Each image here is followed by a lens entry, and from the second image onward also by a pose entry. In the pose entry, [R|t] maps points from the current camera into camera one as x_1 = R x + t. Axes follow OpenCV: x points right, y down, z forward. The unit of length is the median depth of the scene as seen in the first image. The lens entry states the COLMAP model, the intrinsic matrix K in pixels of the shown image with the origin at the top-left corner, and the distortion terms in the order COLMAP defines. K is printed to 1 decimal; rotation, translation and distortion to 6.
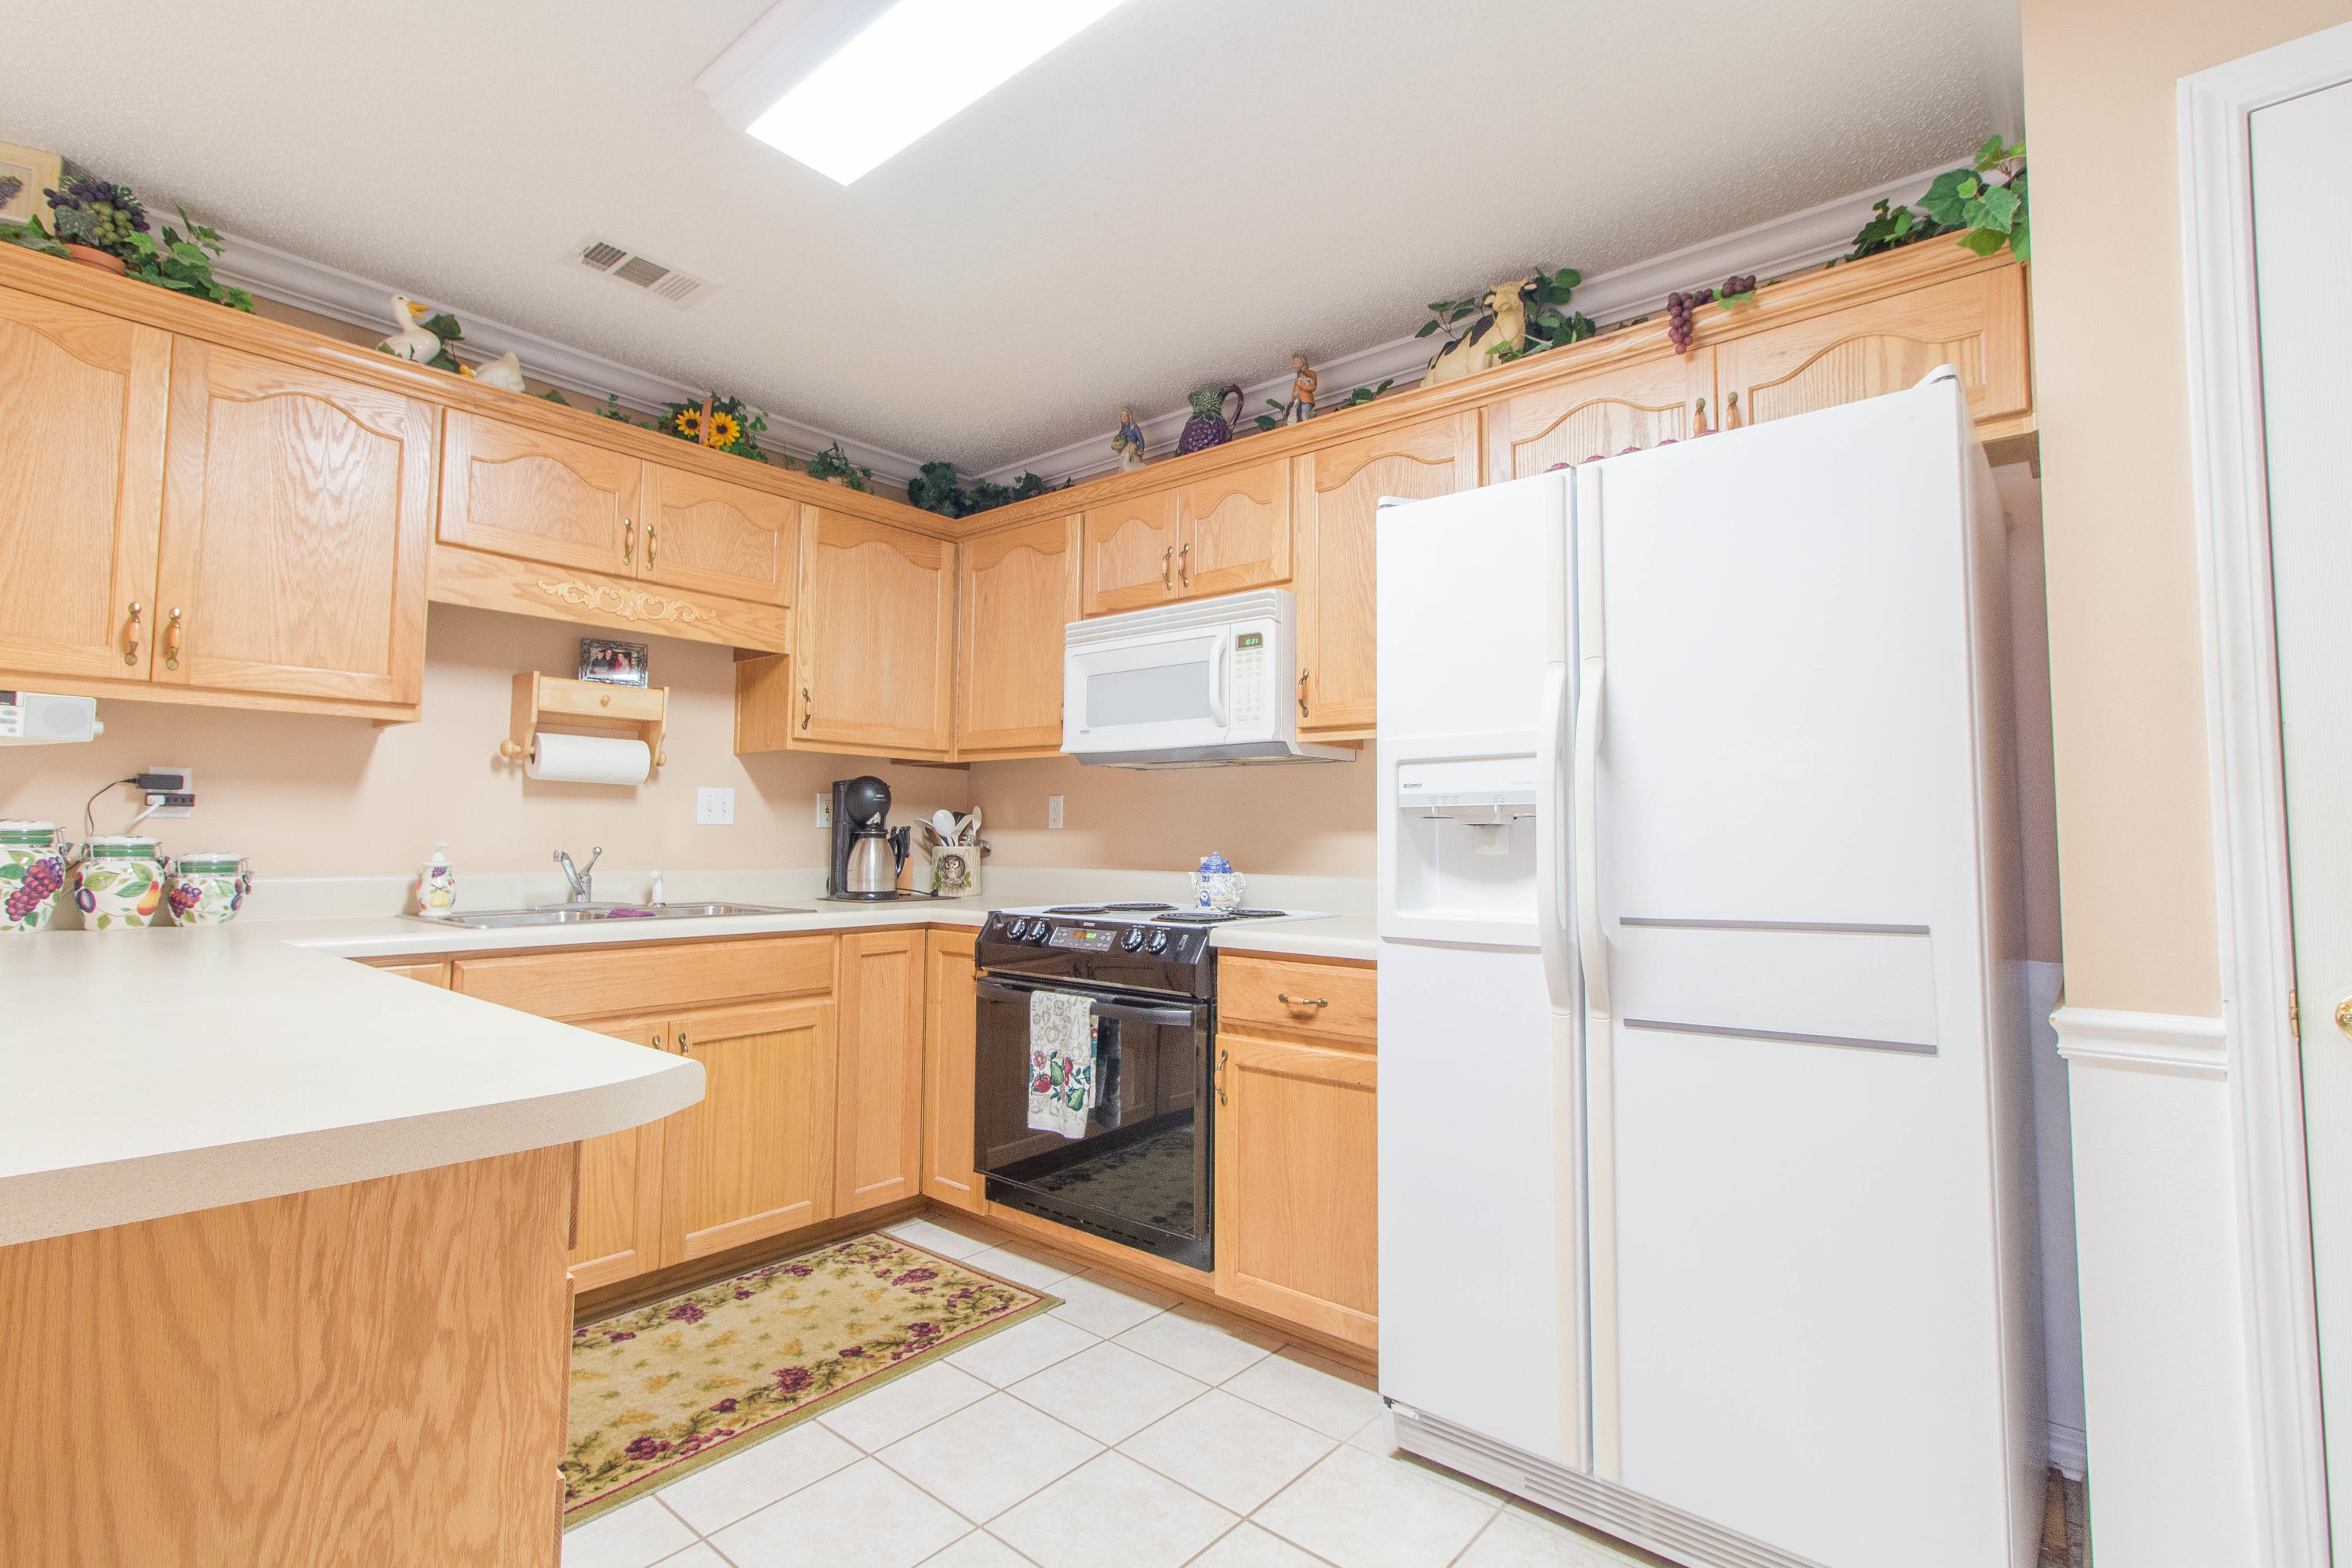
lens RADIAL K [[1094.0, 0, 1172.8], [0, 1094.0, 773.9], [0, 0, 1]] dist [0.003184, 0.001479]
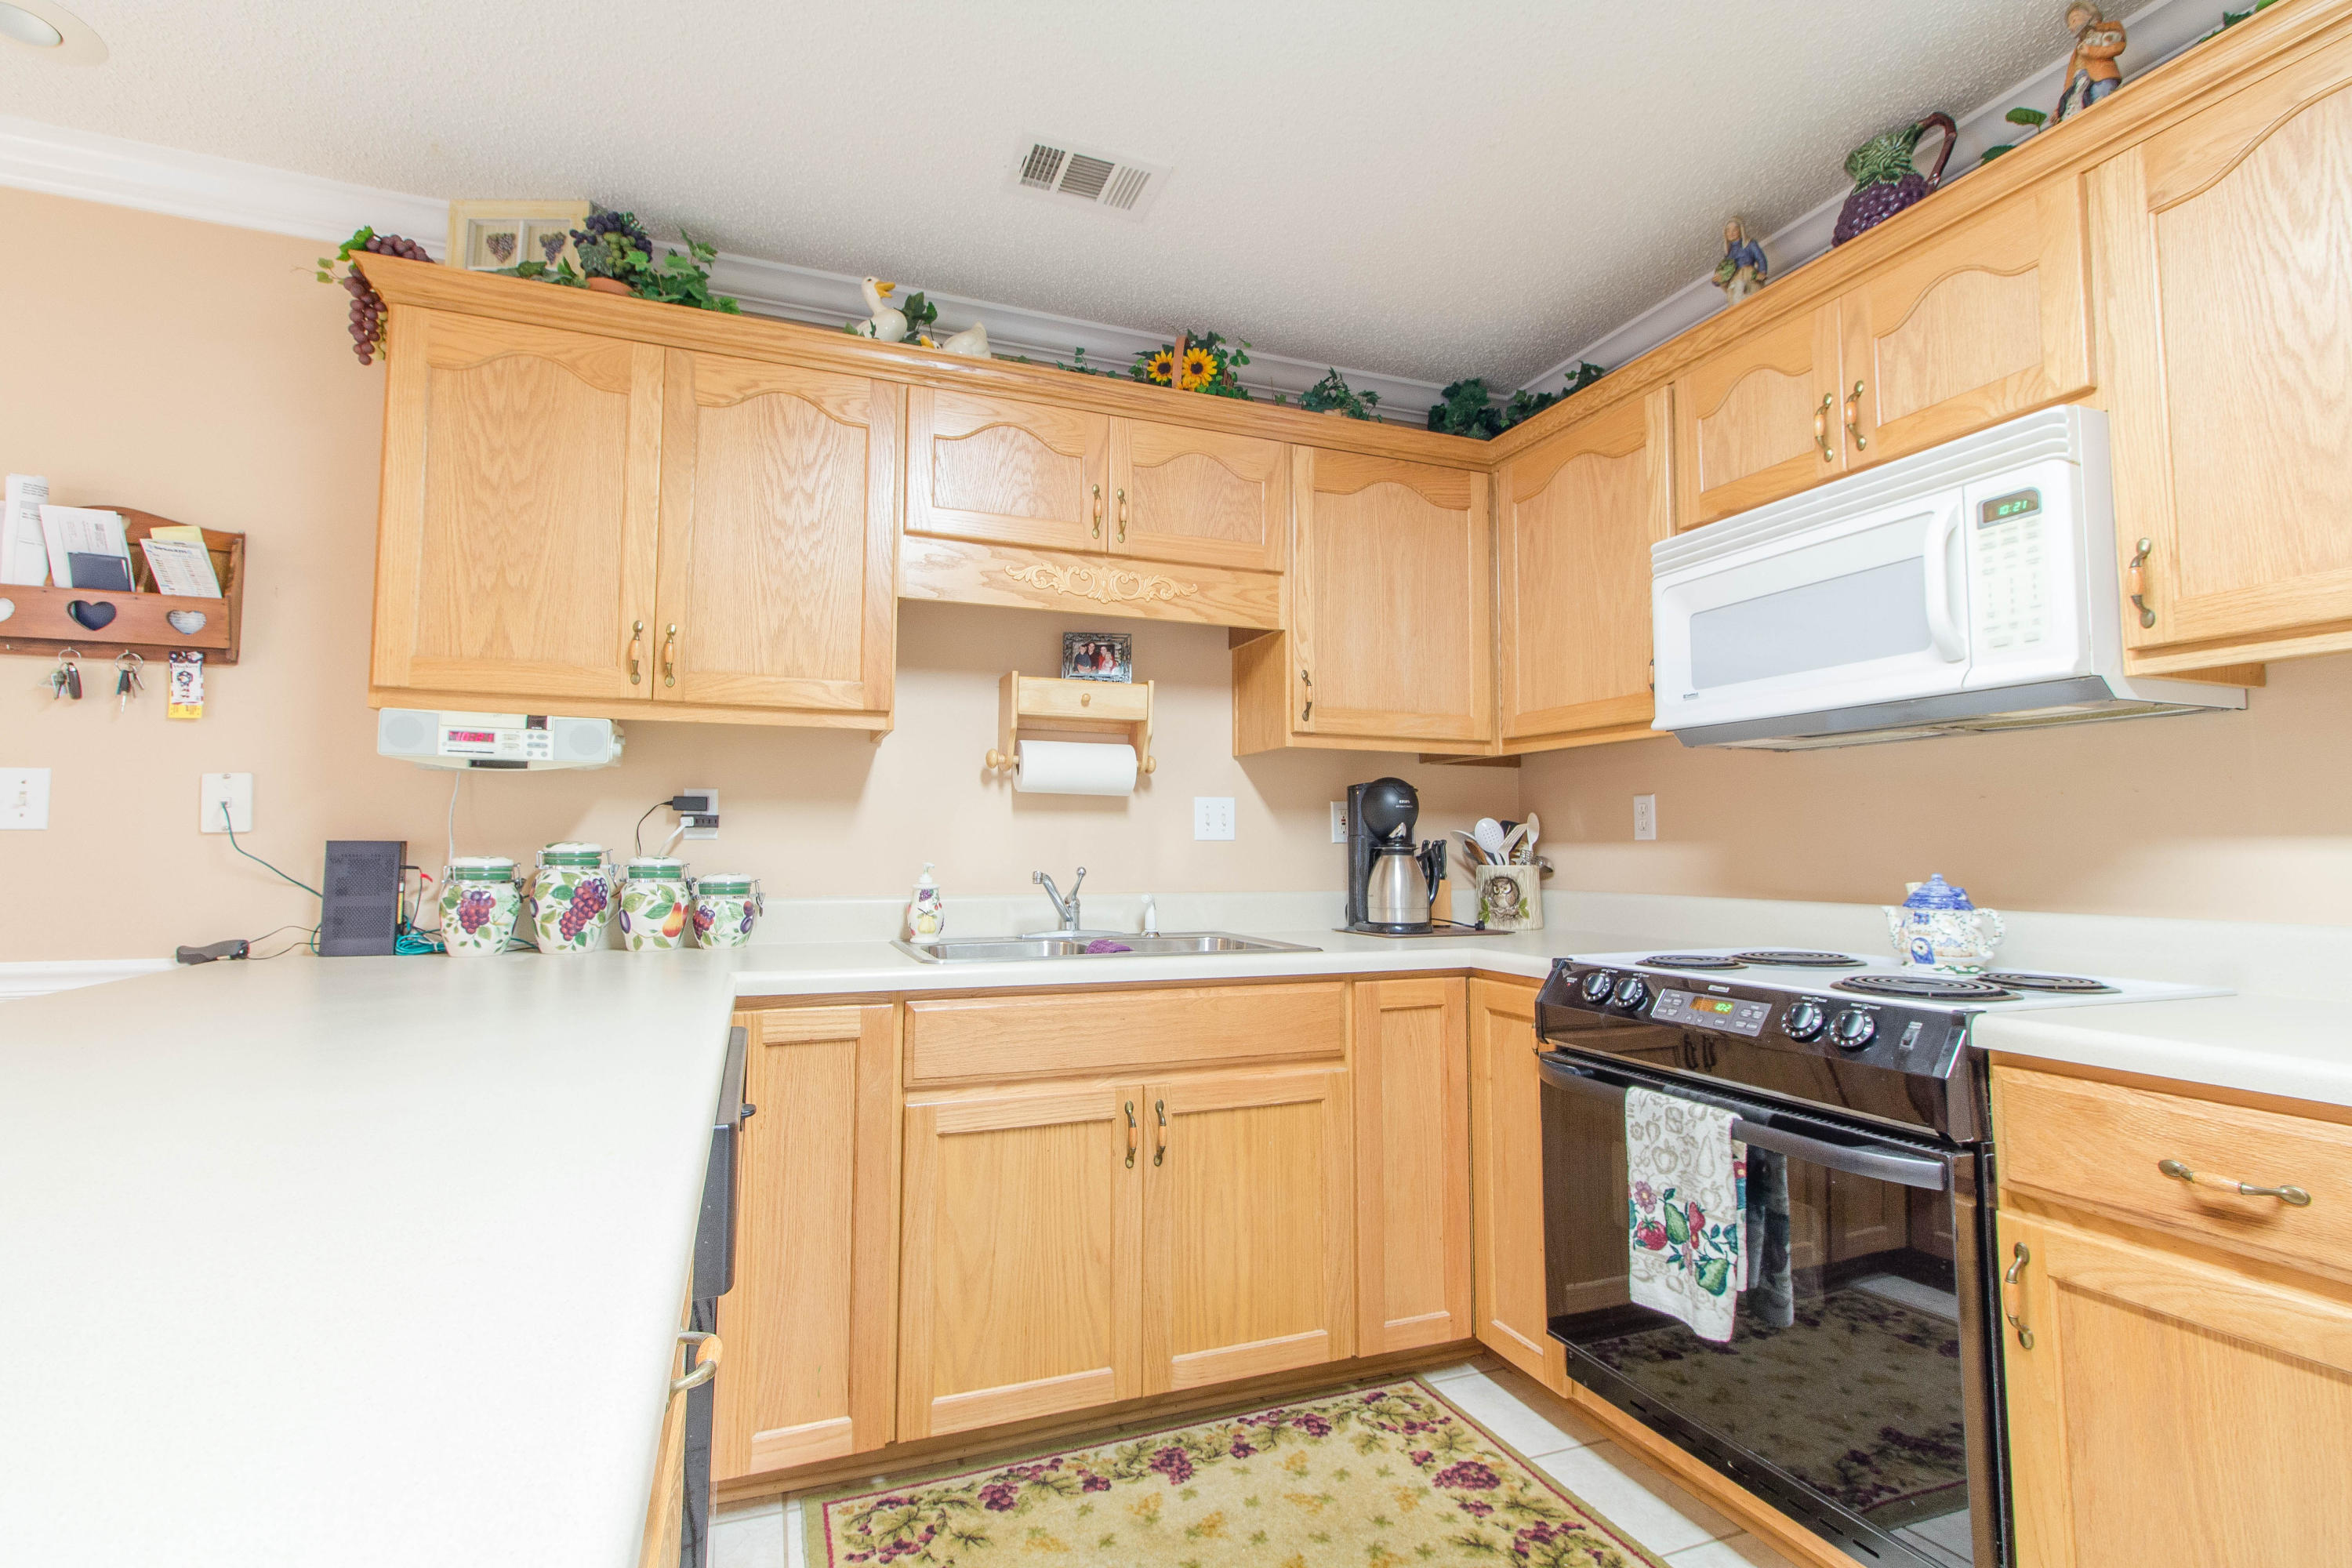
lens RADIAL K [[1094.0, 0, 1172.8], [0, 1094.0, 773.9], [0, 0, 1]] dist [0.003184, 0.001479]
pose [[0.877744, -0.041622, -0.477319, -0.045638], [0.034391, 0.999123, -0.023881, 0.016821], [0.477895, 0.004546, 0.878405, 0.286056]]
